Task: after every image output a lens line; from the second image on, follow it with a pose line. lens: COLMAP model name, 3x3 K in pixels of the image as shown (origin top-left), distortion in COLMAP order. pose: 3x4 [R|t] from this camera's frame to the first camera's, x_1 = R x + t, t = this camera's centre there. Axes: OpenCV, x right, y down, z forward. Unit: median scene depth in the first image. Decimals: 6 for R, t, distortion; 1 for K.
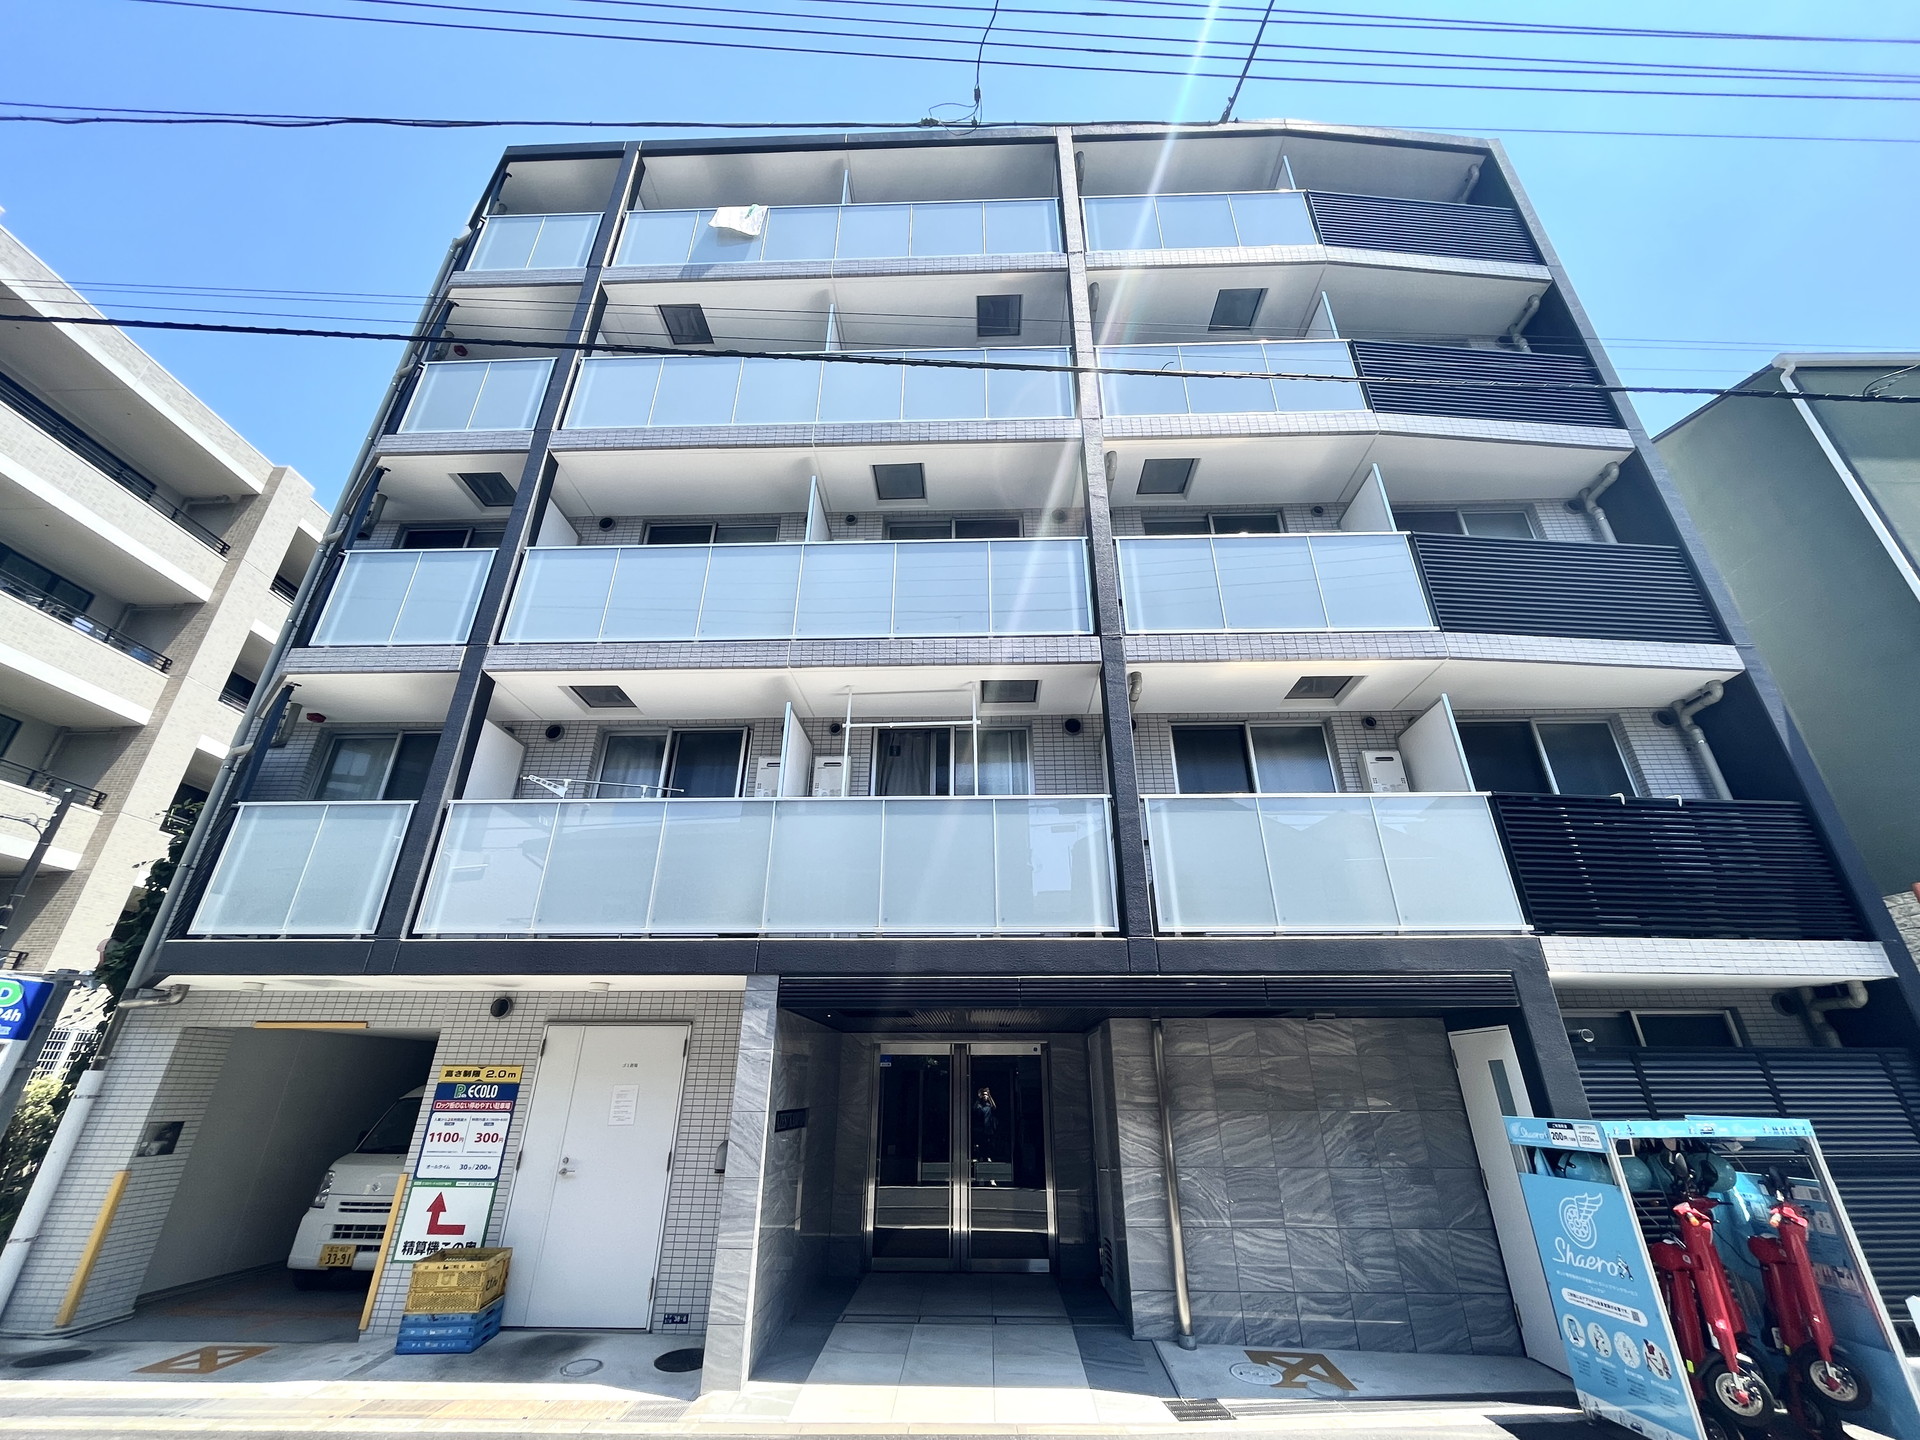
lens RADIAL K [[775.6, 0, 965.6], [0, 775.6, 732.0], [0, 0, 1]] dist [-0.001725, 0.000036]
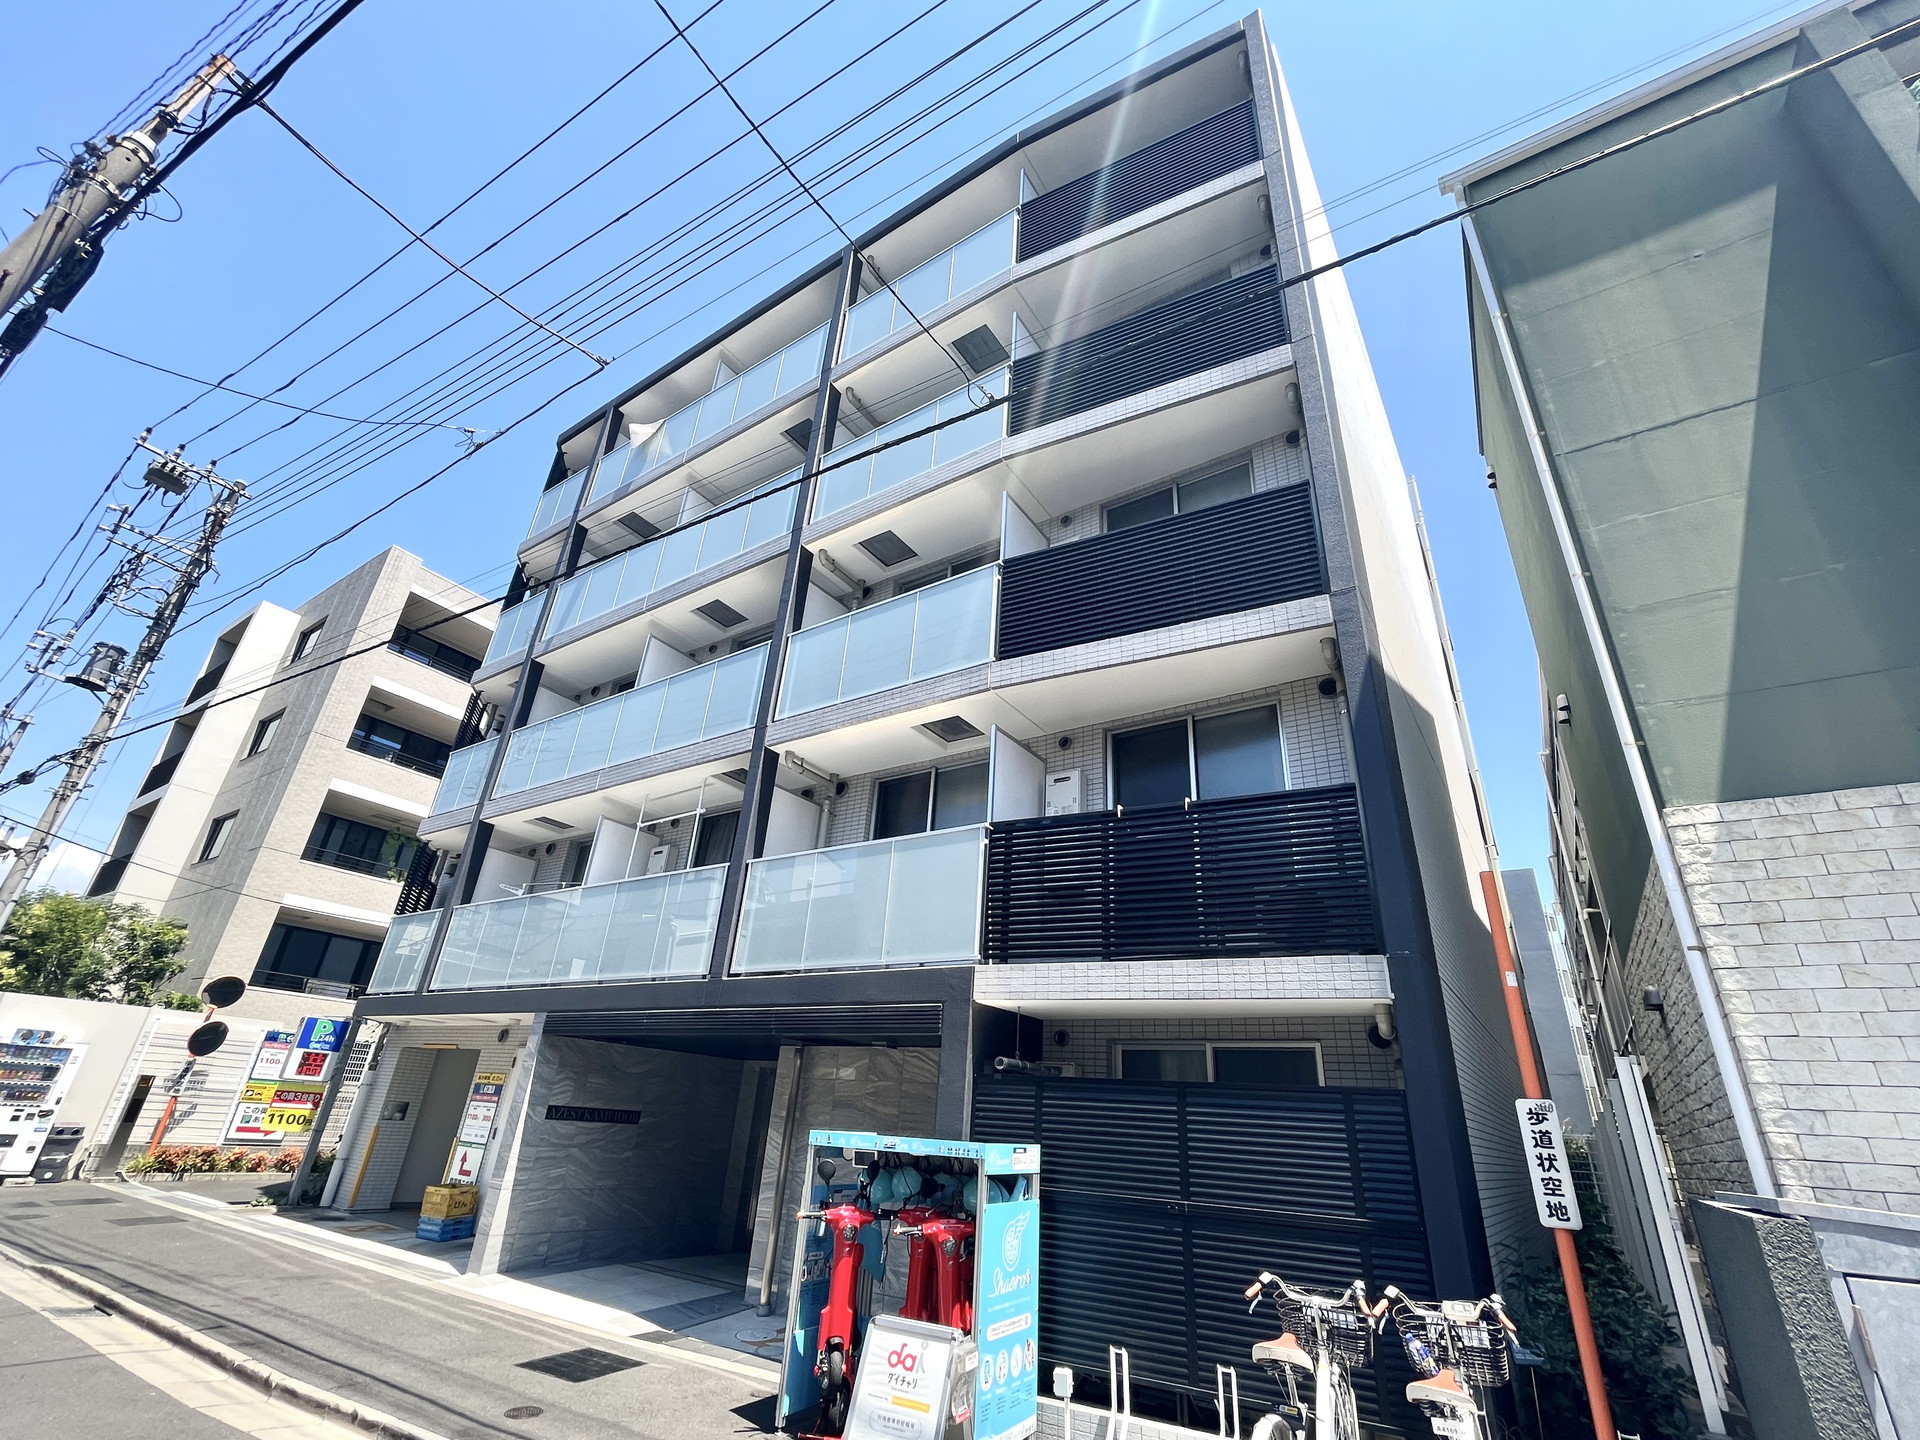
lens RADIAL K [[864.2, 0, 958.6], [0, 864.2, 710.6], [0, 0, 1]] dist [-0.002278, -0.000190]
pose [[0.835560, -0.191623, -0.514898, 1.223564], [0.172305, 0.981318, -0.085593, 0.022090], [0.521680, -0.017201, 0.852968, 0.011729]]
